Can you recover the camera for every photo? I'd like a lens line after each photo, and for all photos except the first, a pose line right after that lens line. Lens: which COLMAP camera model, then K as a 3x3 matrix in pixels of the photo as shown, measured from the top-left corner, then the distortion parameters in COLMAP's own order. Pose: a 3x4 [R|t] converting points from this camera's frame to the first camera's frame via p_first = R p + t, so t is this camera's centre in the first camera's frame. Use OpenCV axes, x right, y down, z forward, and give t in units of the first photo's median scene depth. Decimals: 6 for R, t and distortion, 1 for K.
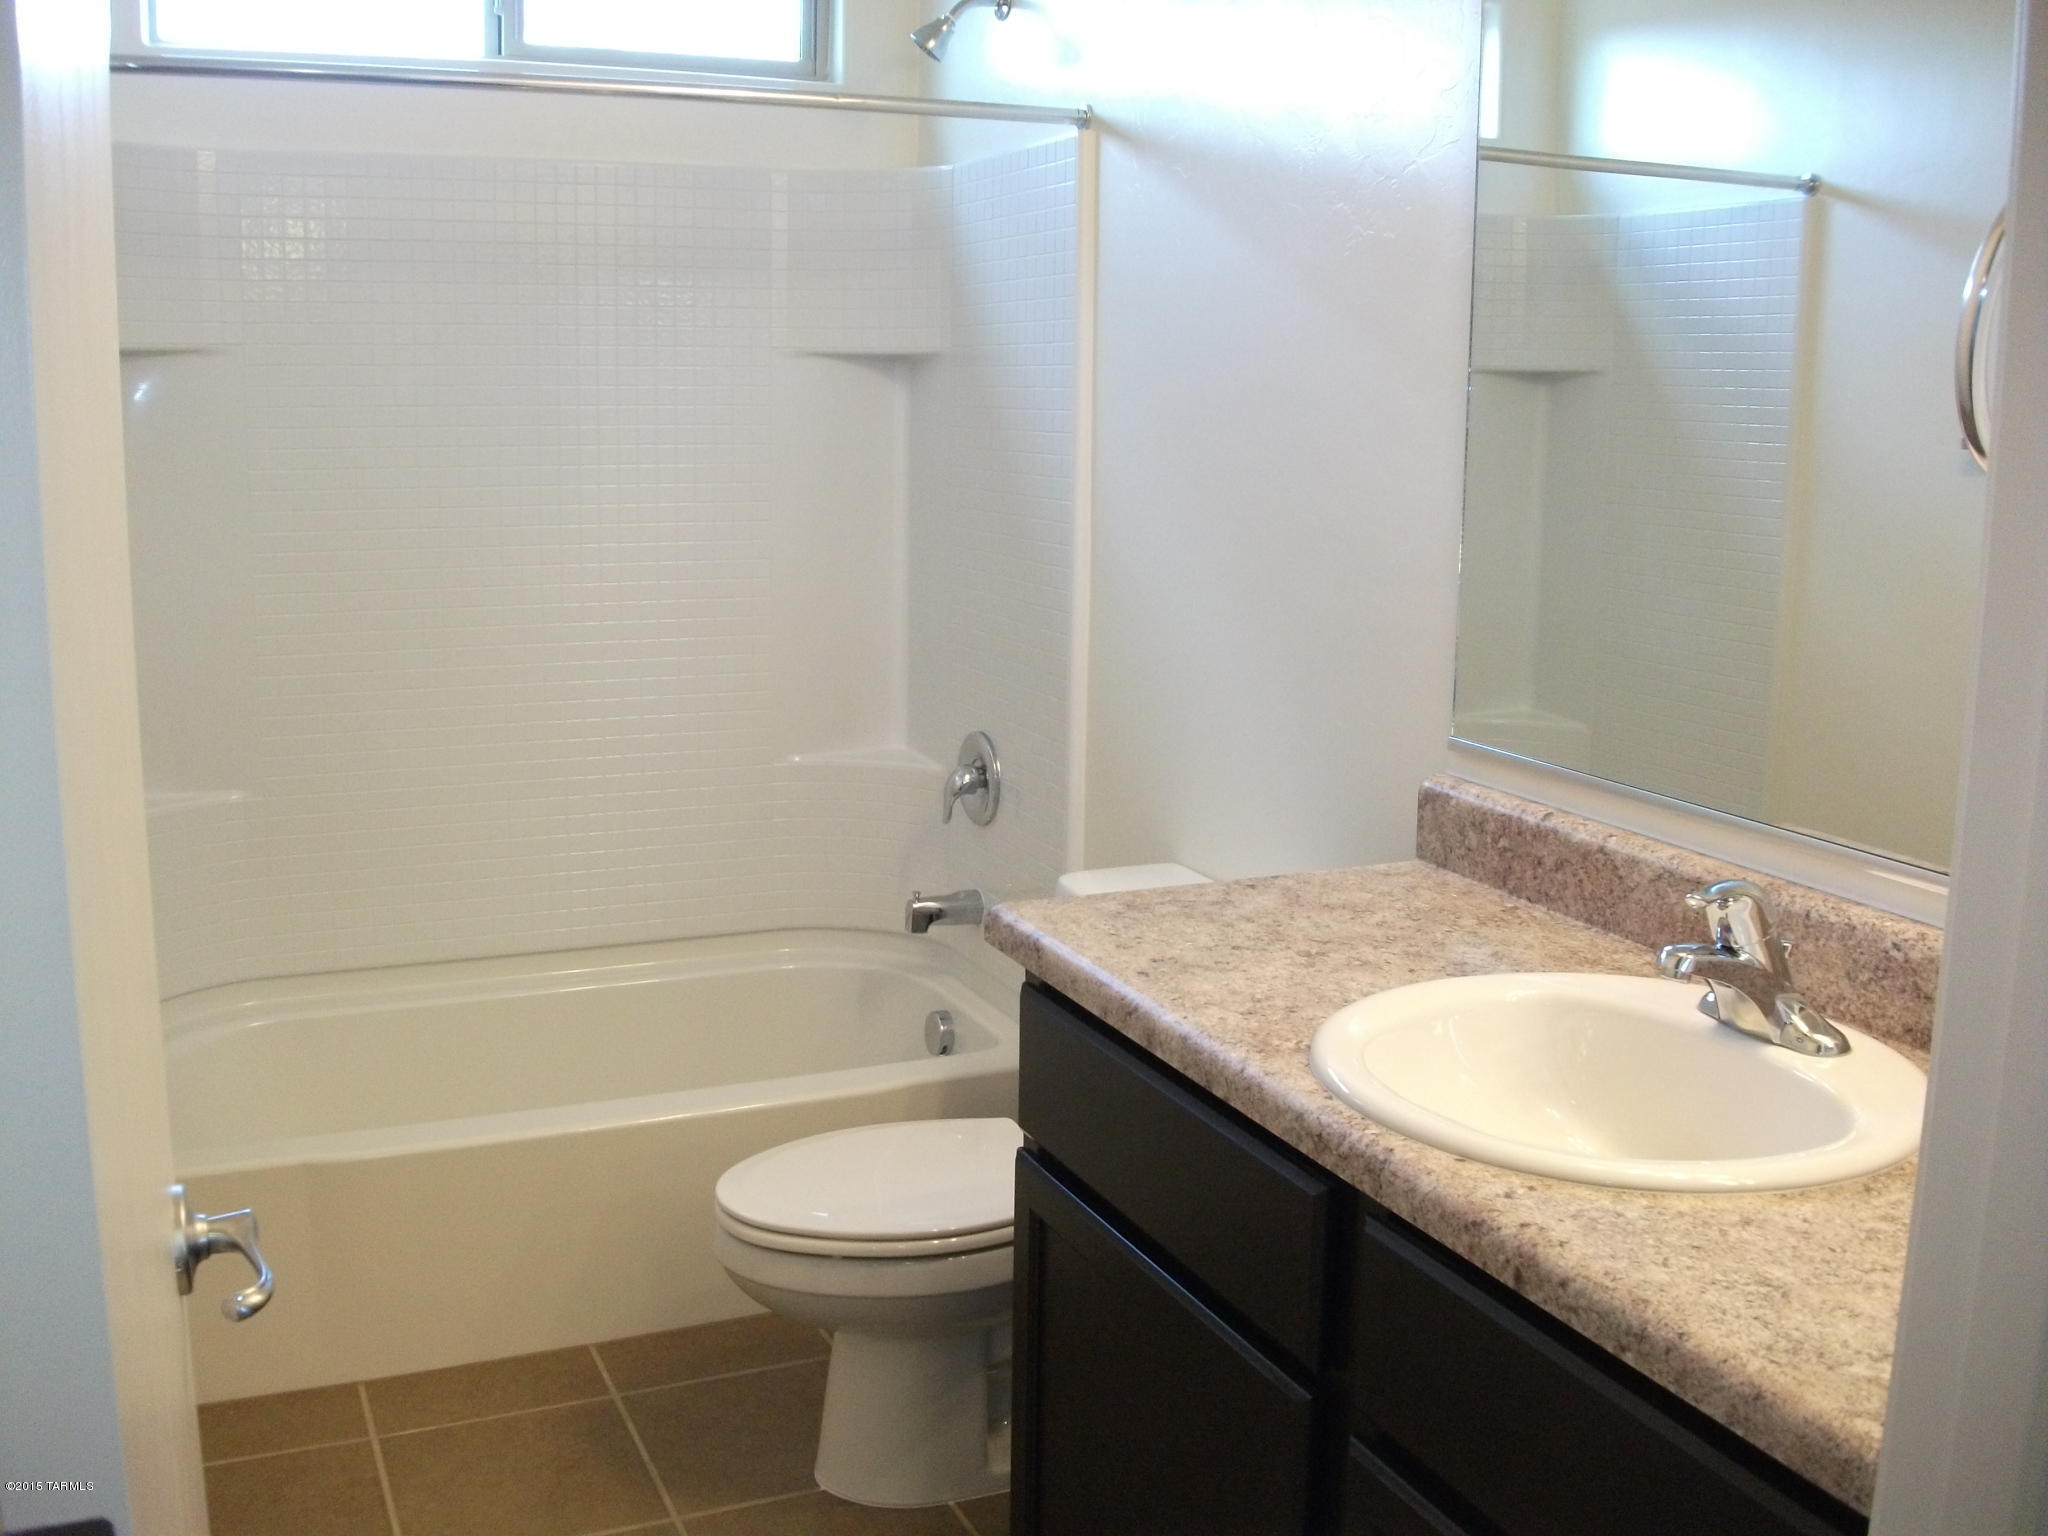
lens RADIAL K [[1938.5, 0, 1024.8], [0, 1938.5, 753.8], [0, 0, 1]] dist [-0.106485, -0.006288]
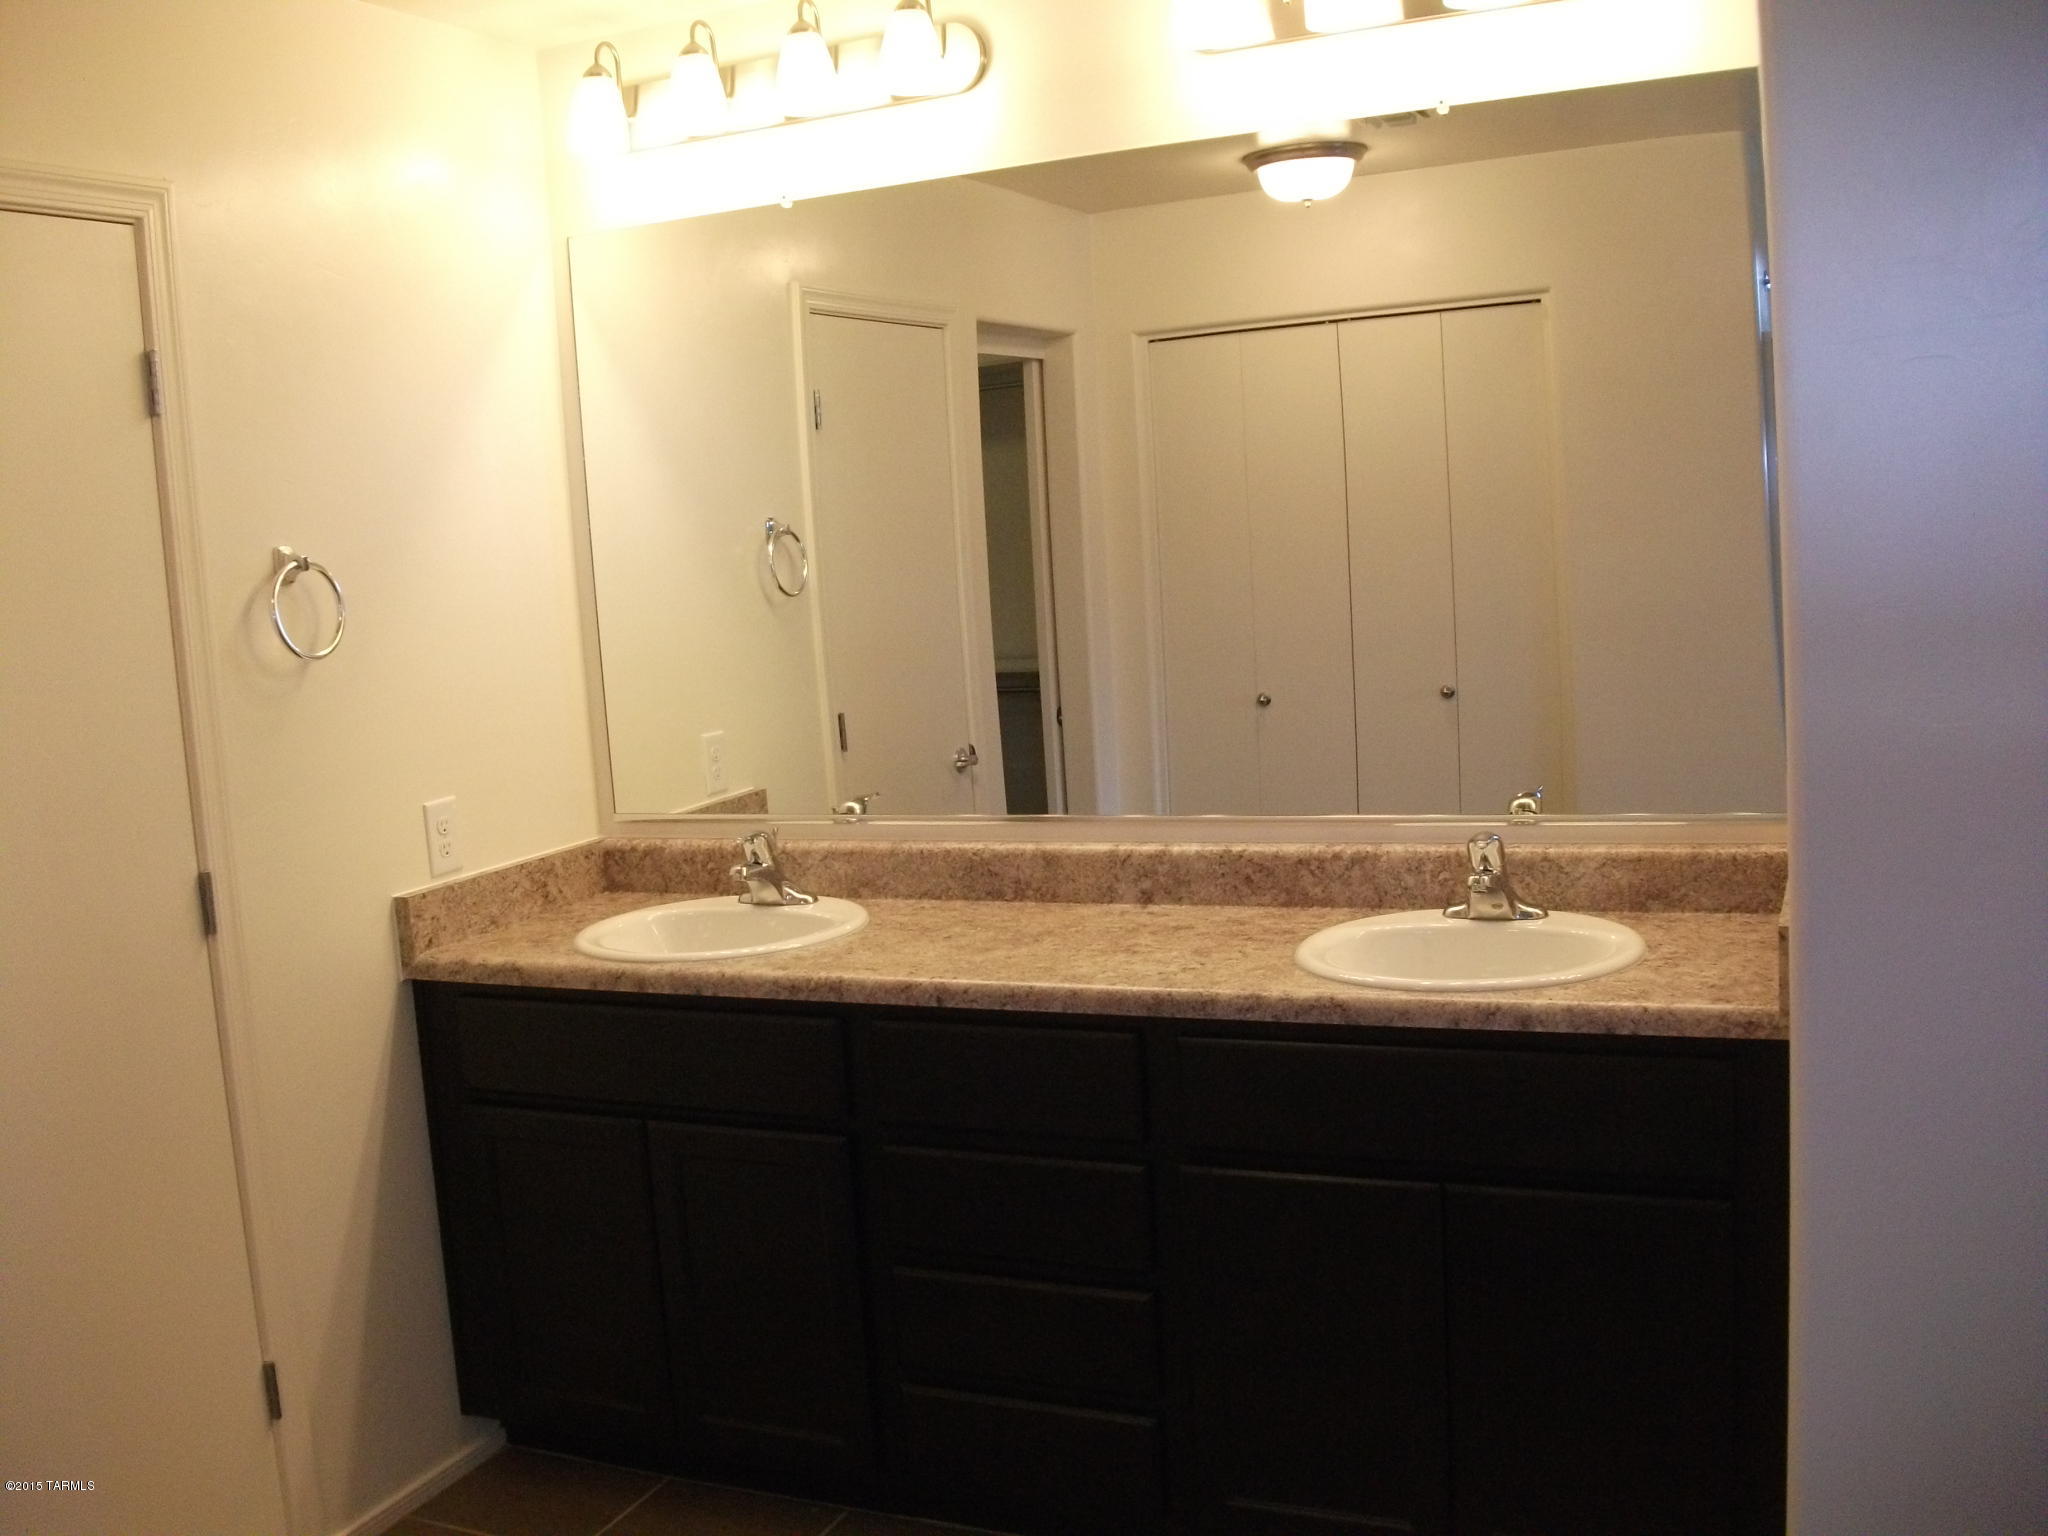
lens RADIAL K [[1938.5, 0, 1024.8], [0, 1938.5, 753.8], [0, 0, 1]] dist [-0.106485, -0.006288]
pose [[0.732251, -0.135172, 0.667486, -0.913604], [0.196288, 0.980402, -0.016793, 0.044750], [-0.652135, 0.143316, 0.744433, -0.620267]]
